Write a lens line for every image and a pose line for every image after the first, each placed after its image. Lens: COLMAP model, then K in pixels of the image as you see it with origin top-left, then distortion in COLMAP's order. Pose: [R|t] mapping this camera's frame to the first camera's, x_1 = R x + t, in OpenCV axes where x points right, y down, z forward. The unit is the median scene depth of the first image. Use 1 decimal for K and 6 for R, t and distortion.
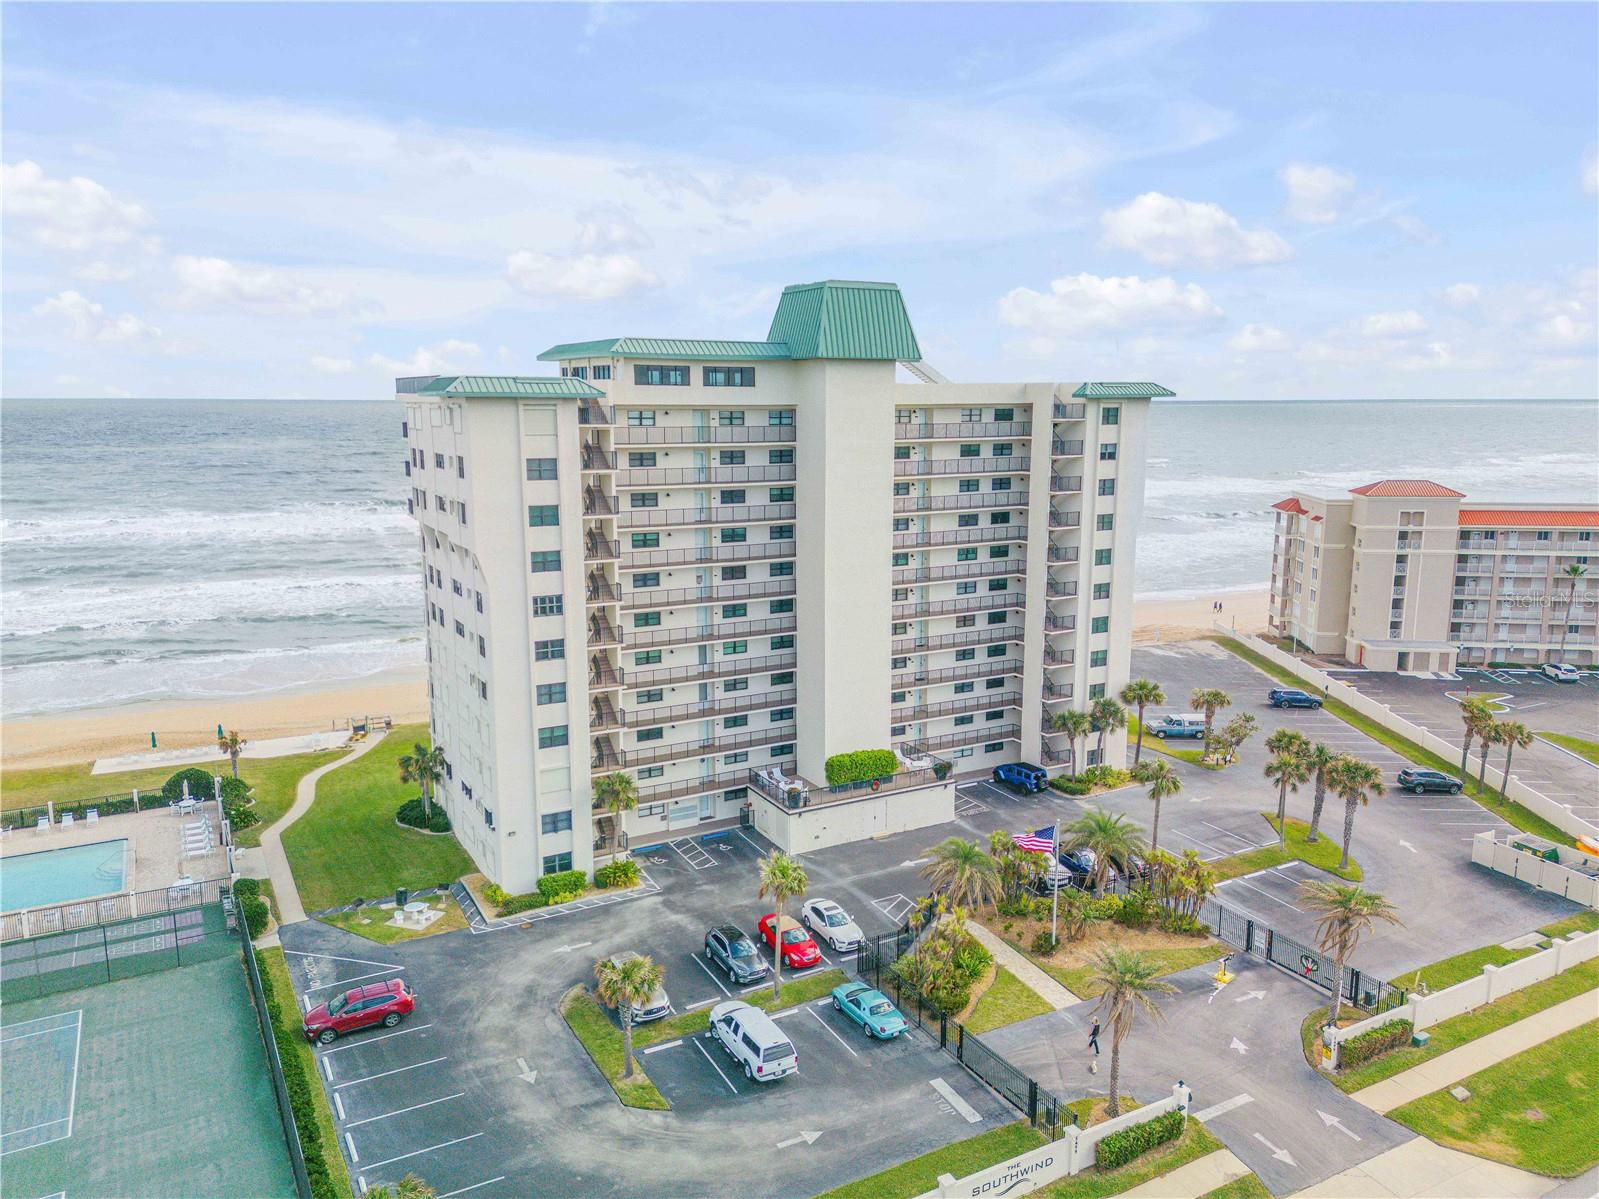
lens RADIAL K [[1146.5, 0, 803.0], [0, 1146.5, 601.0], [0, 0, 1]] dist [0.105553, -0.113165]
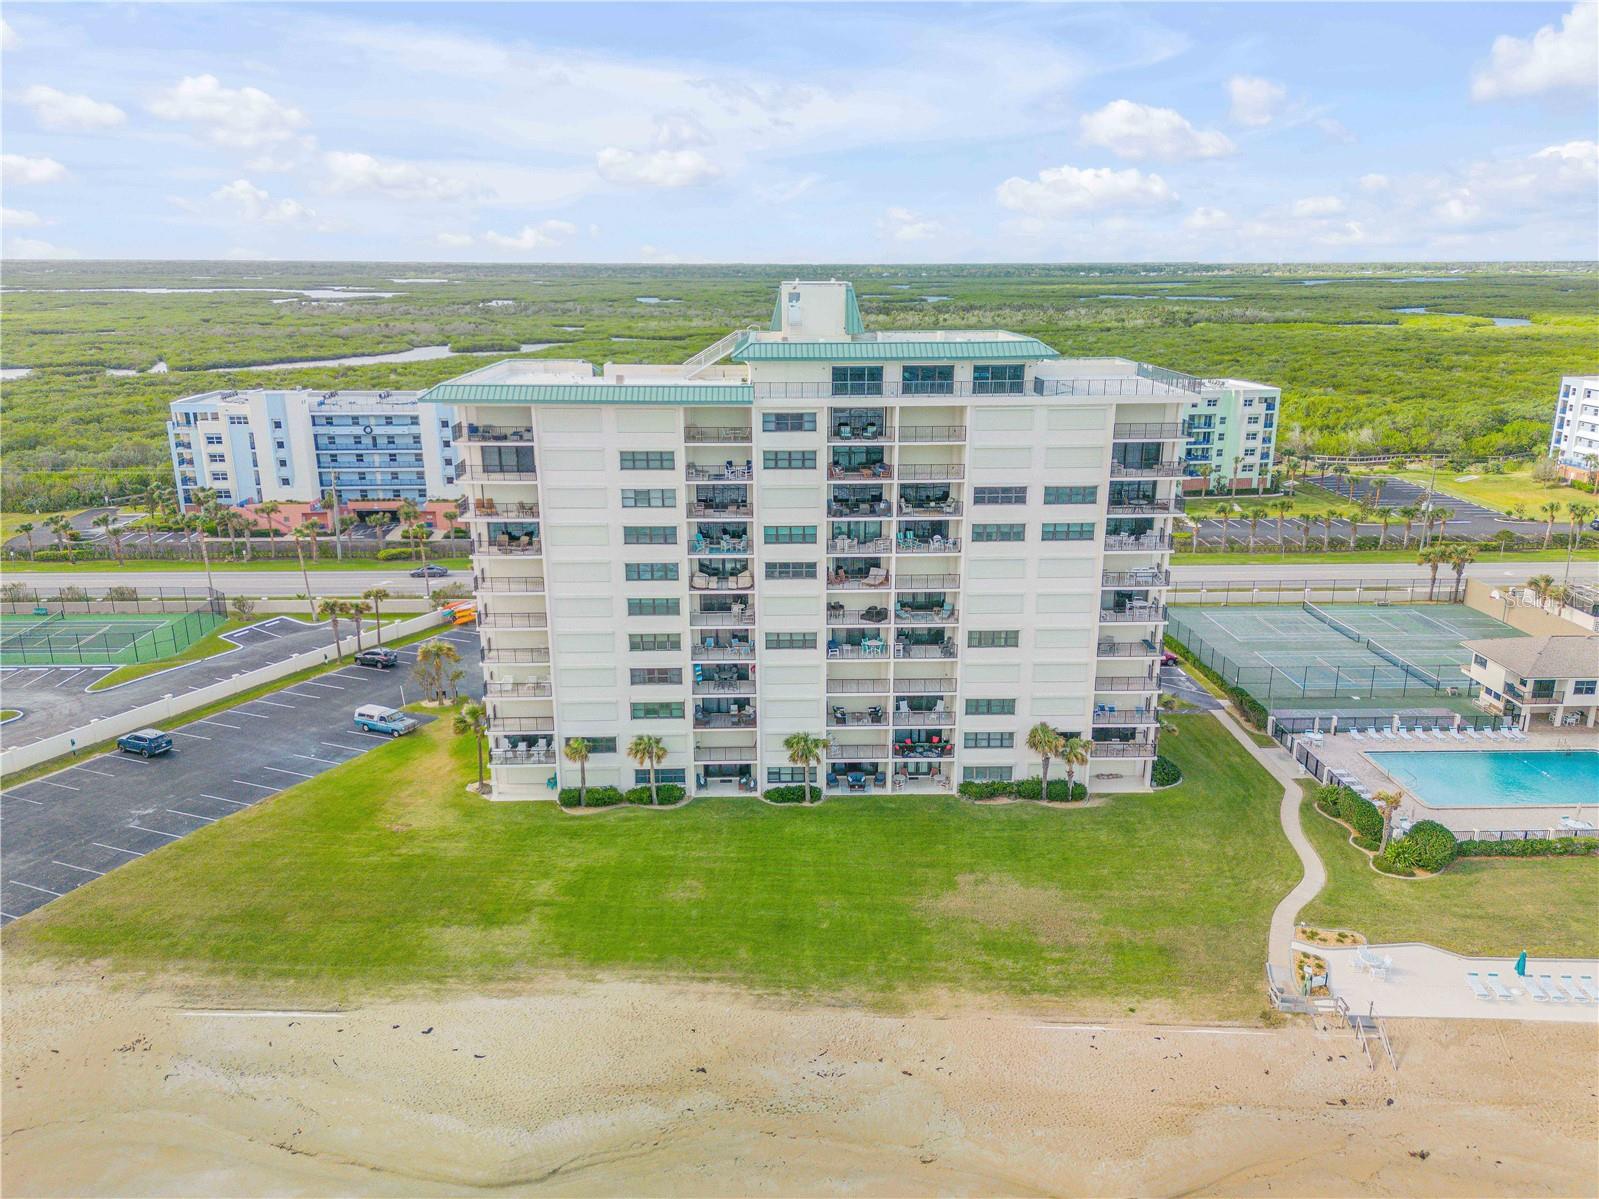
lens RADIAL K [[1159.9, 0, 806.0], [0, 1159.9, 596.6], [0, 0, 1]] dist [0.119115, -0.144818]
pose [[-0.886839, -0.126521, 0.444420, -0.516675], [0.080541, 0.904737, 0.418287, -0.465263], [-0.455005, 0.406747, -0.792166, 2.004773]]
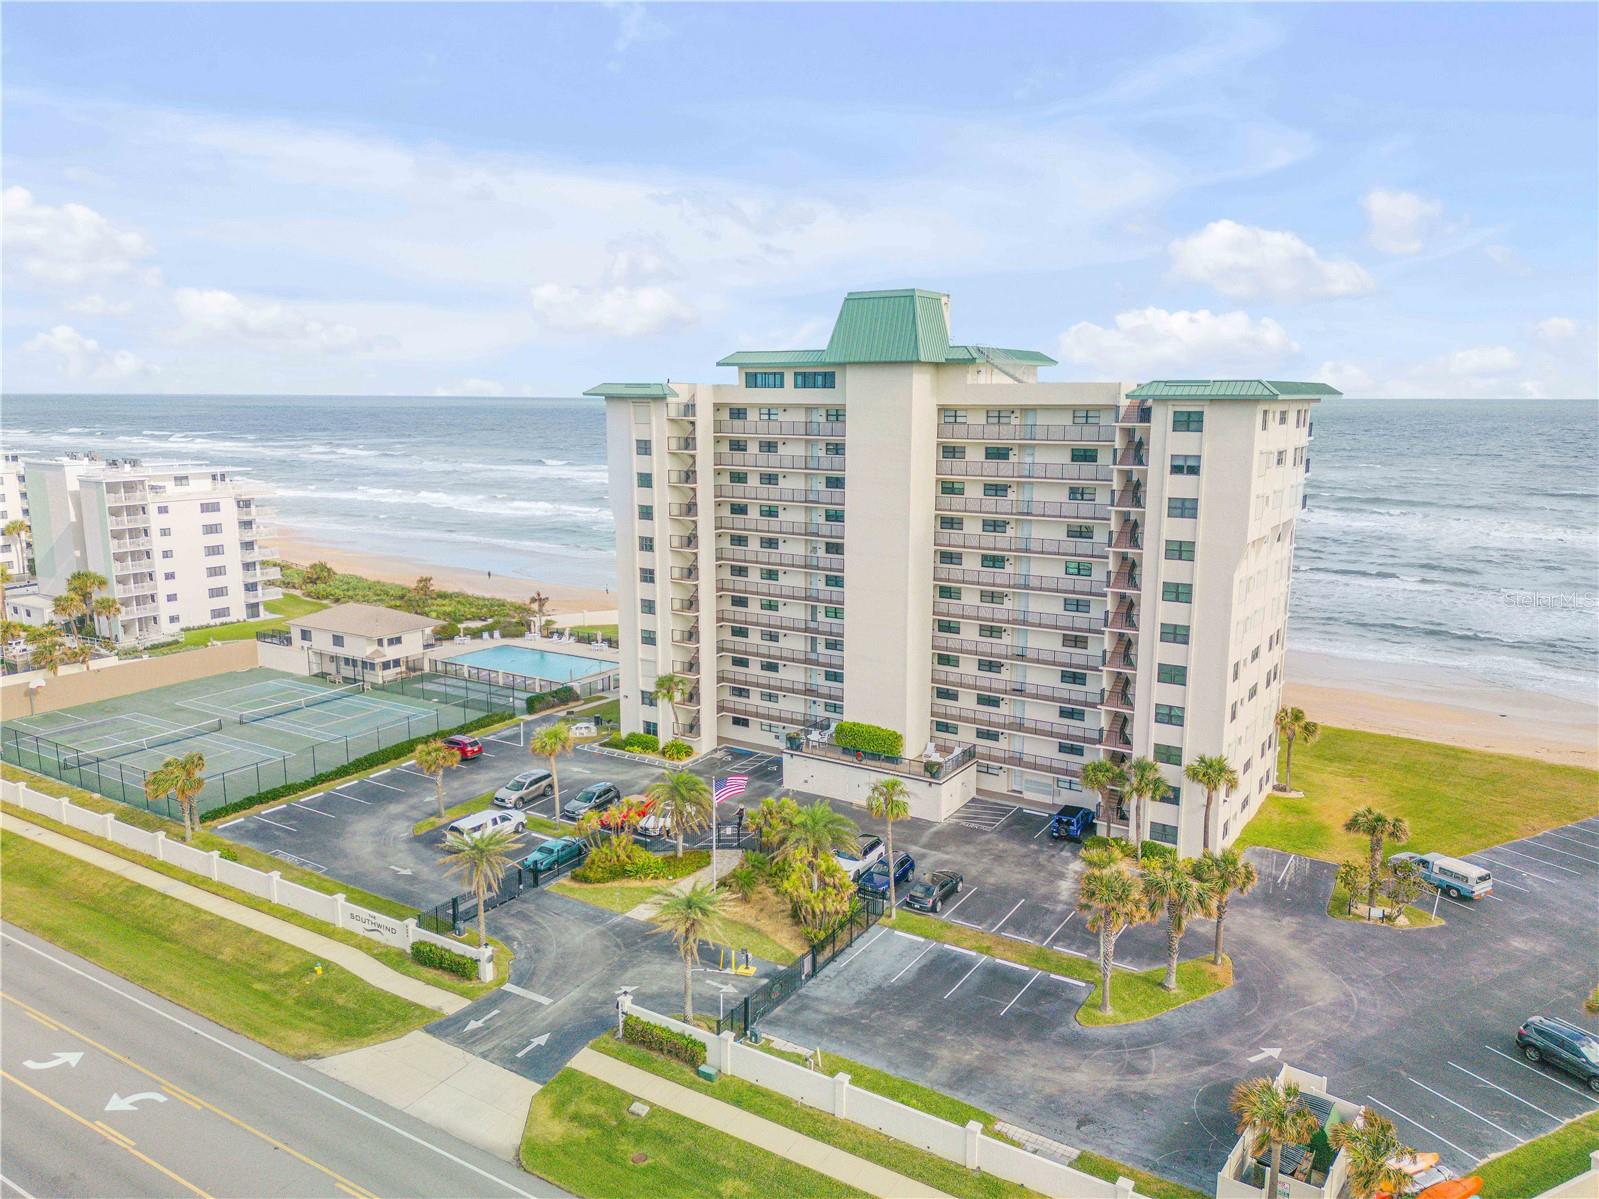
lens RADIAL K [[1146.5, 0, 803.0], [0, 1146.5, 601.0], [0, 0, 1]] dist [0.105553, -0.113165]
pose [[0.476224, 0.154355, -0.865670, 0.922980], [-0.157186, 0.983559, 0.088904, -0.068911], [0.865161, 0.093733, 0.492657, 0.395697]]
